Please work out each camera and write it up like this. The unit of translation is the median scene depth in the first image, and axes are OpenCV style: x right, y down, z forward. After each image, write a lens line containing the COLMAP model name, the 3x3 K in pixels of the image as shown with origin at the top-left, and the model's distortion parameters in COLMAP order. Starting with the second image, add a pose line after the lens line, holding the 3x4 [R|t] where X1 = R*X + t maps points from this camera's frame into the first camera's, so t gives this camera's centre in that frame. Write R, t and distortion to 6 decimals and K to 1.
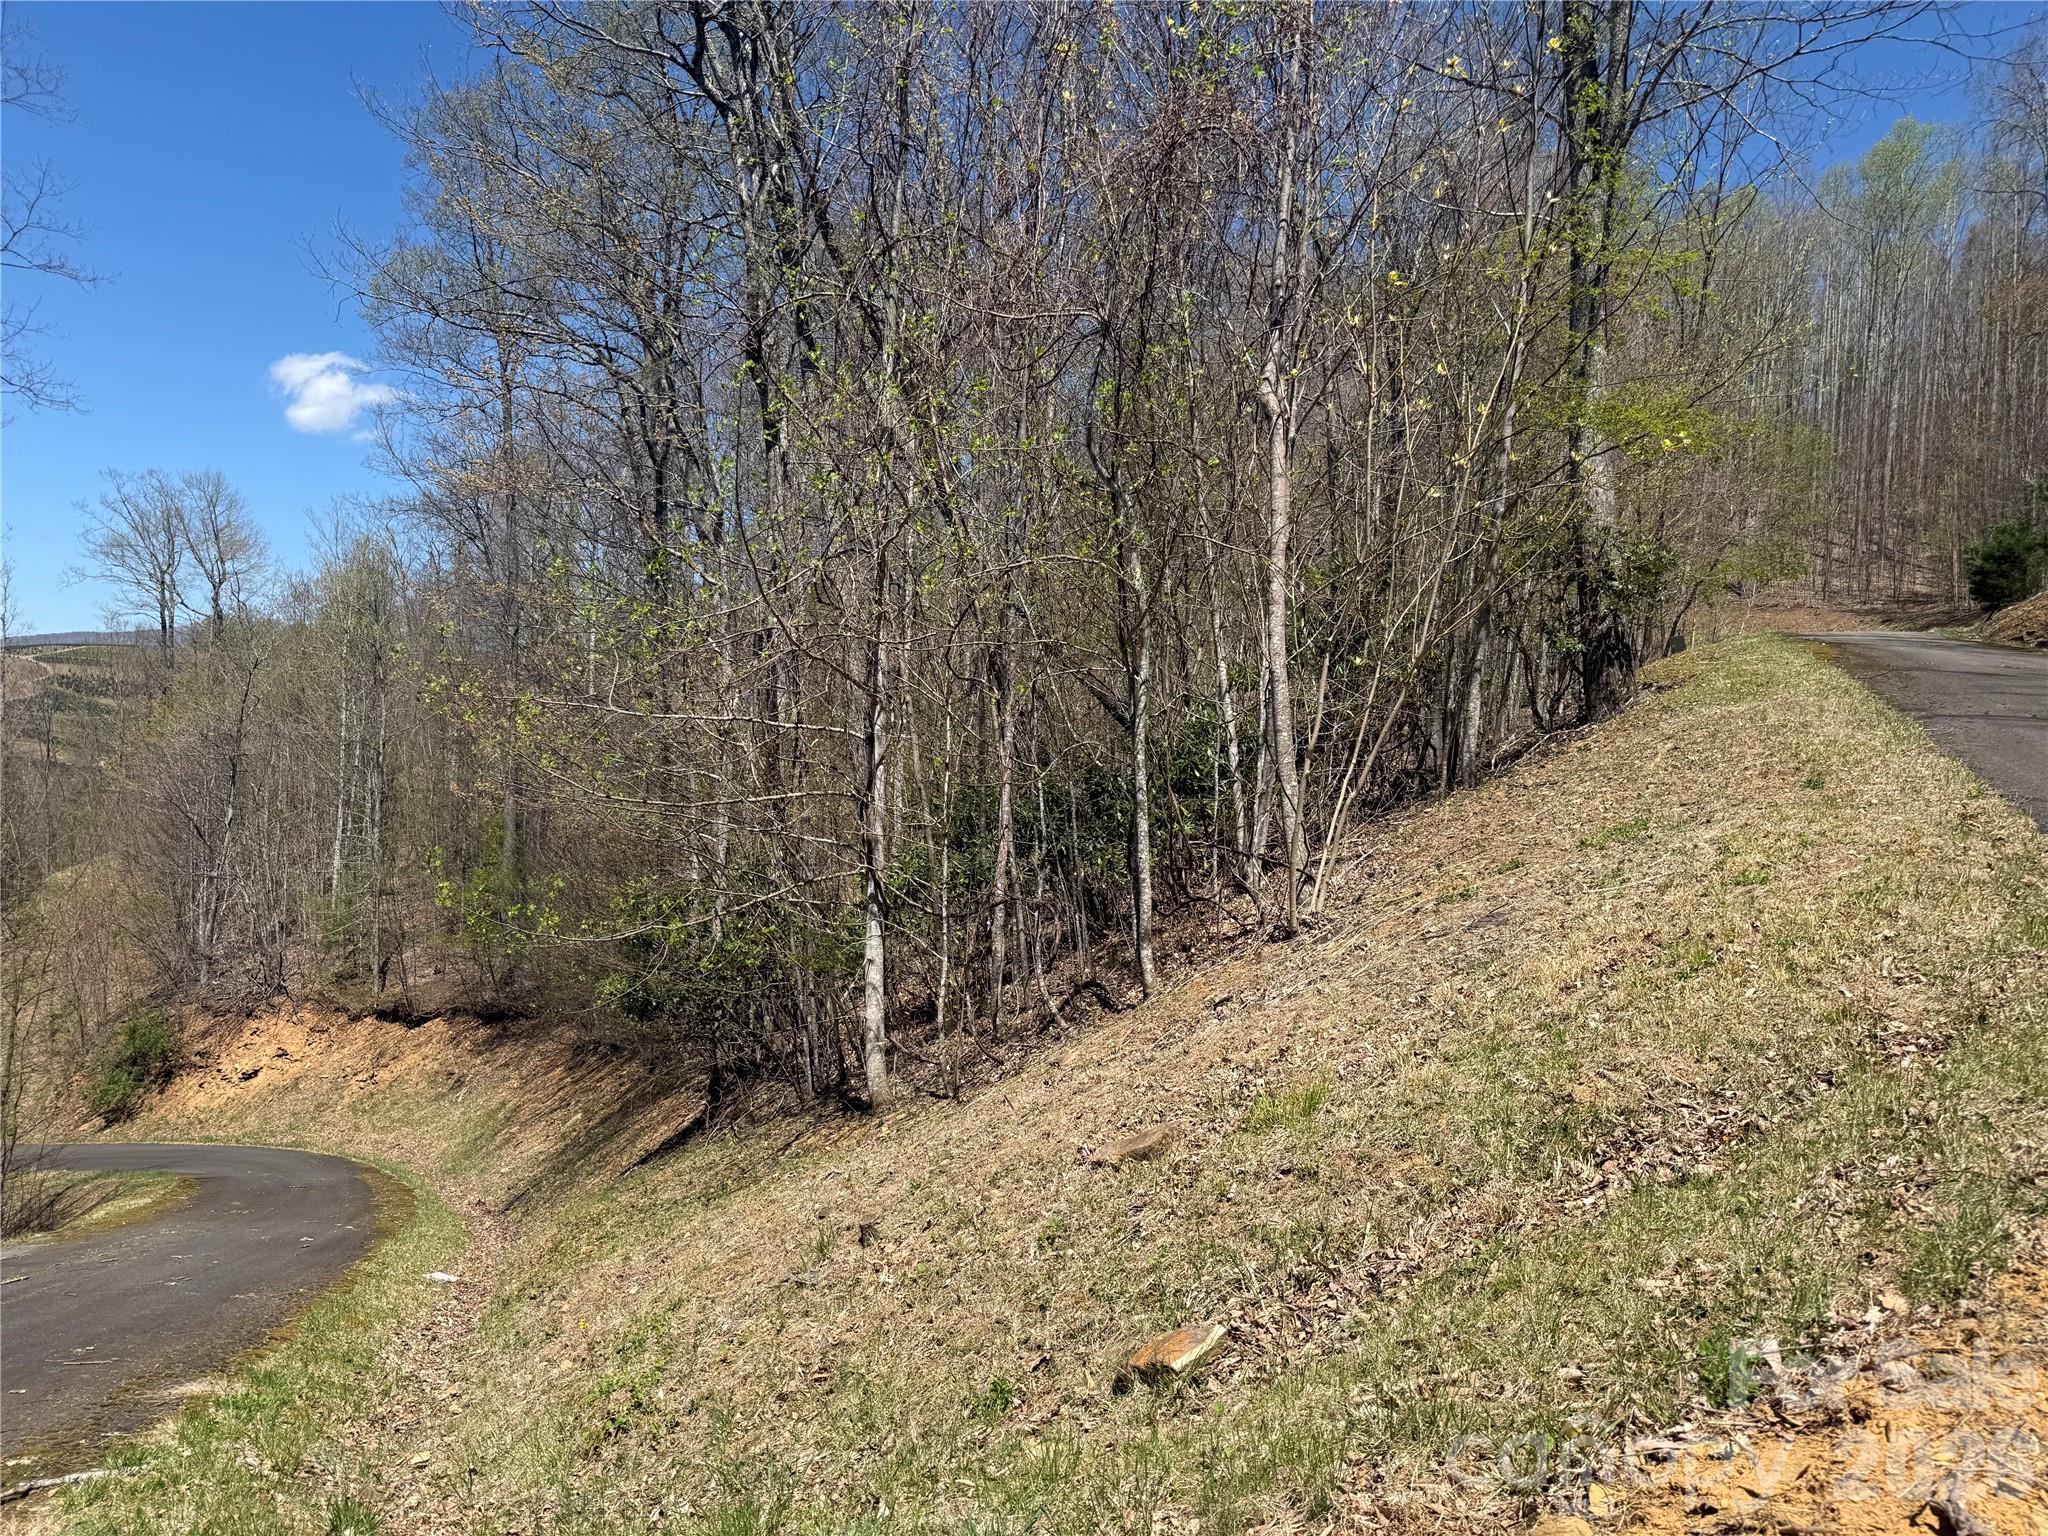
lens RADIAL K [[1425.5, 0, 1024.0], [0, 1425.5, 768.0], [0, 0, 1]] dist [0.086581, -0.122255]
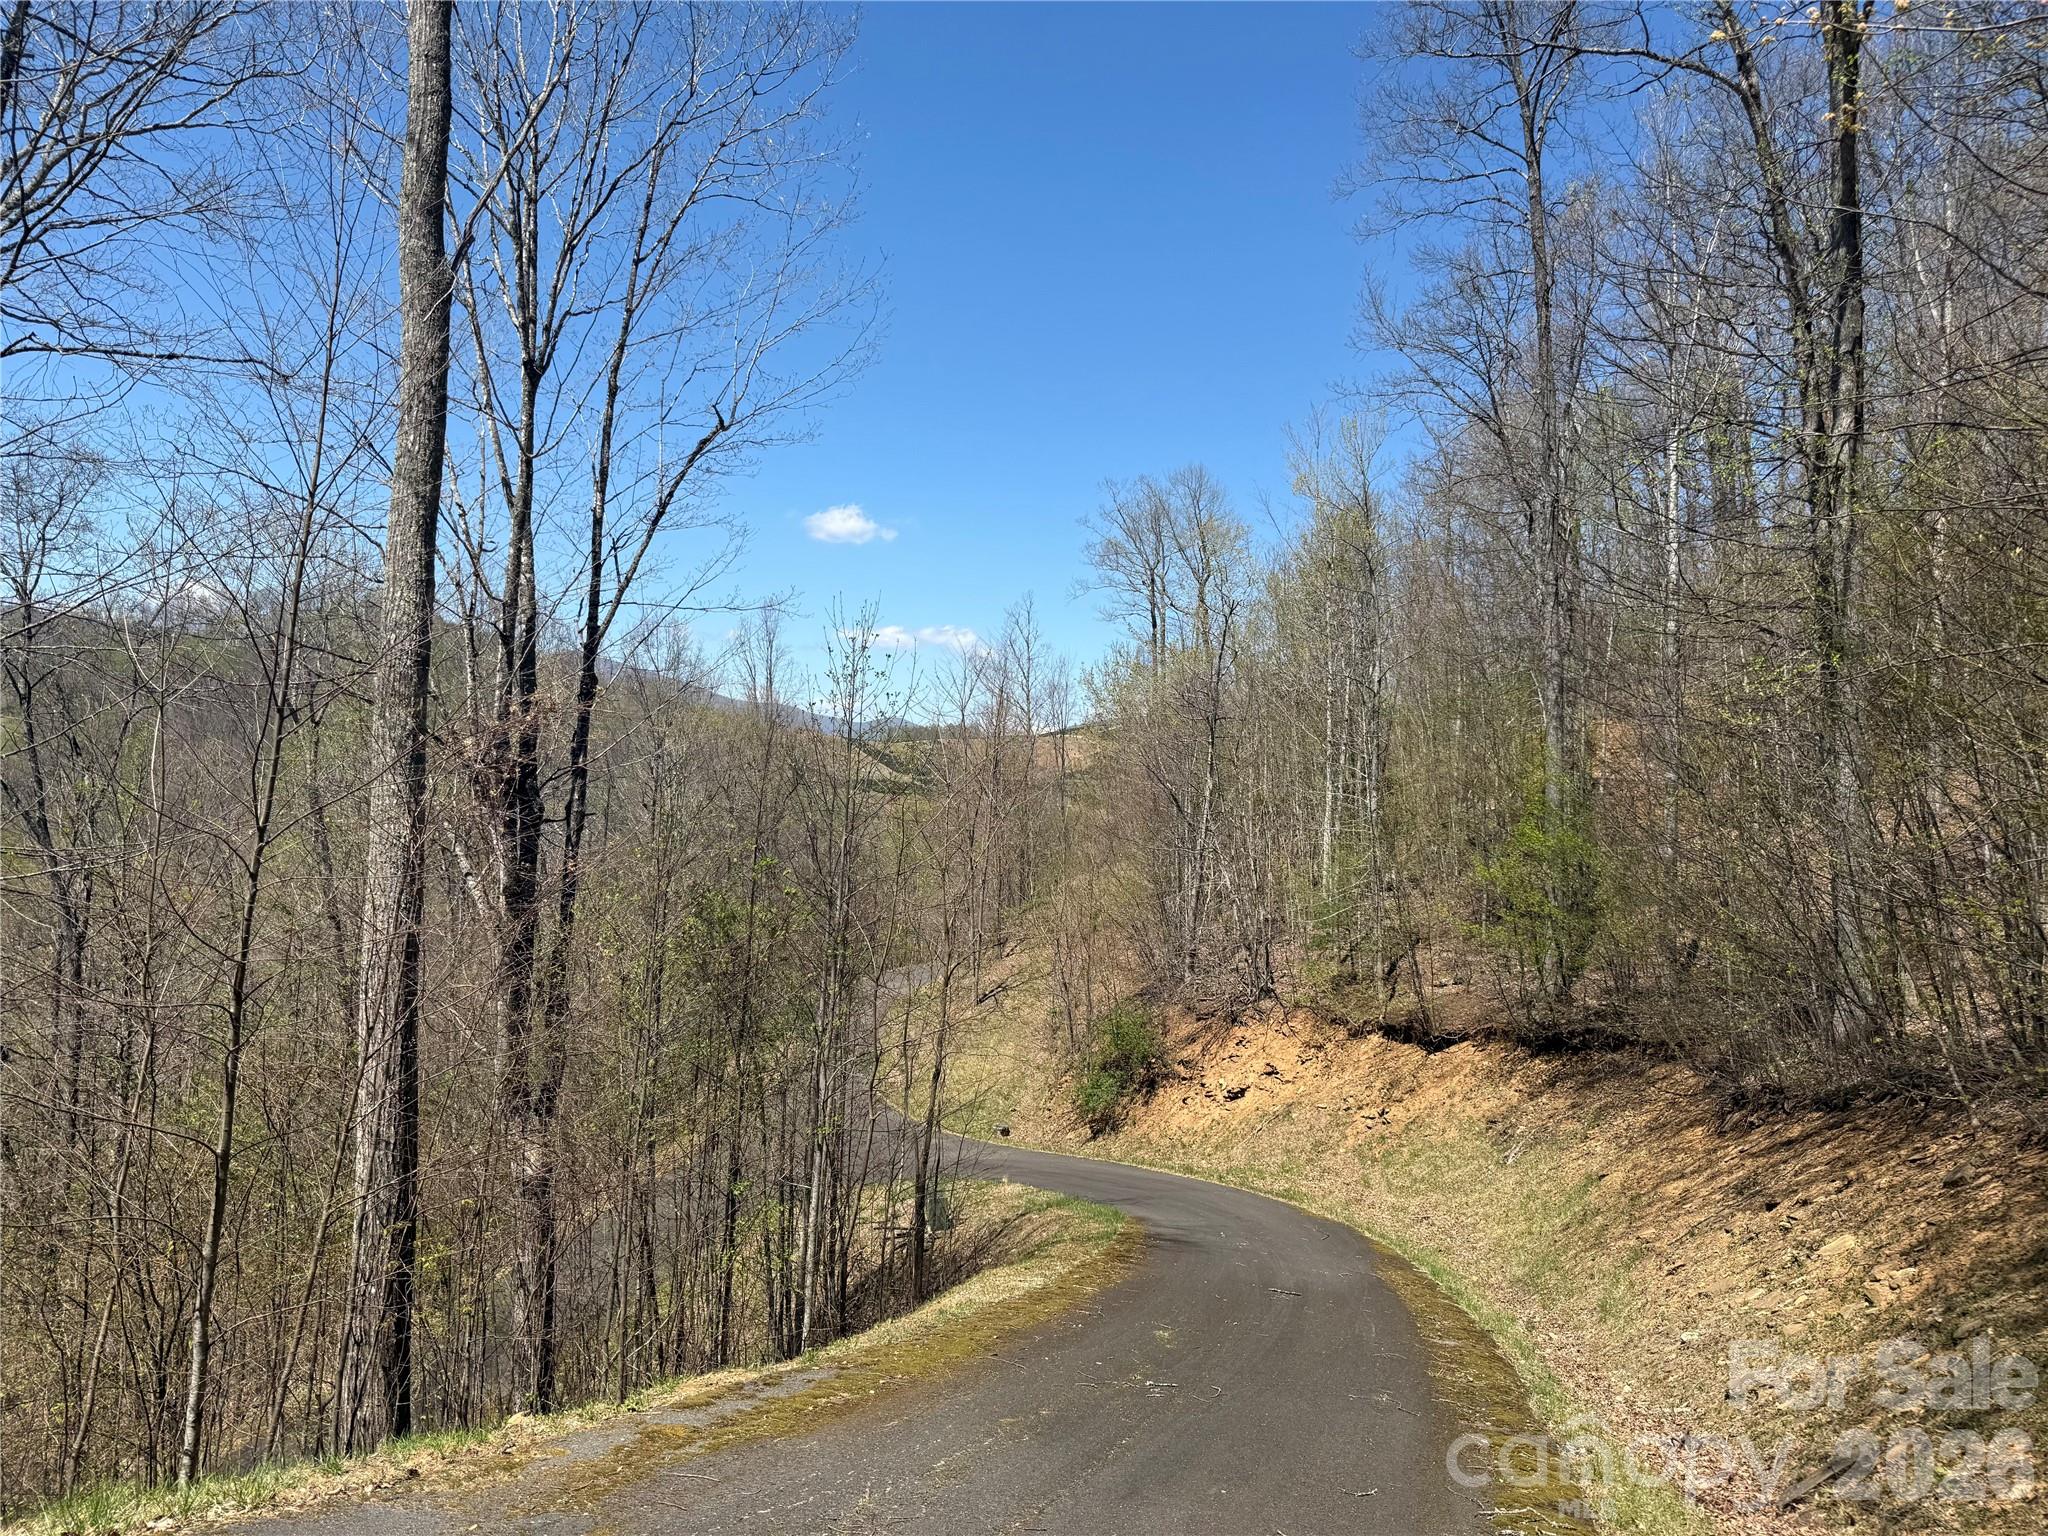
lens RADIAL K [[1425.6, 0, 1012.1], [0, 1425.6, 765.0], [0, 0, 1]] dist [0.091930, -0.119540]
pose [[0.794001, -0.039568, -0.606627, -0.136407], [0.016994, 0.998934, -0.042915, 0.058629], [0.607678, 0.023766, 0.793827, 0.274292]]
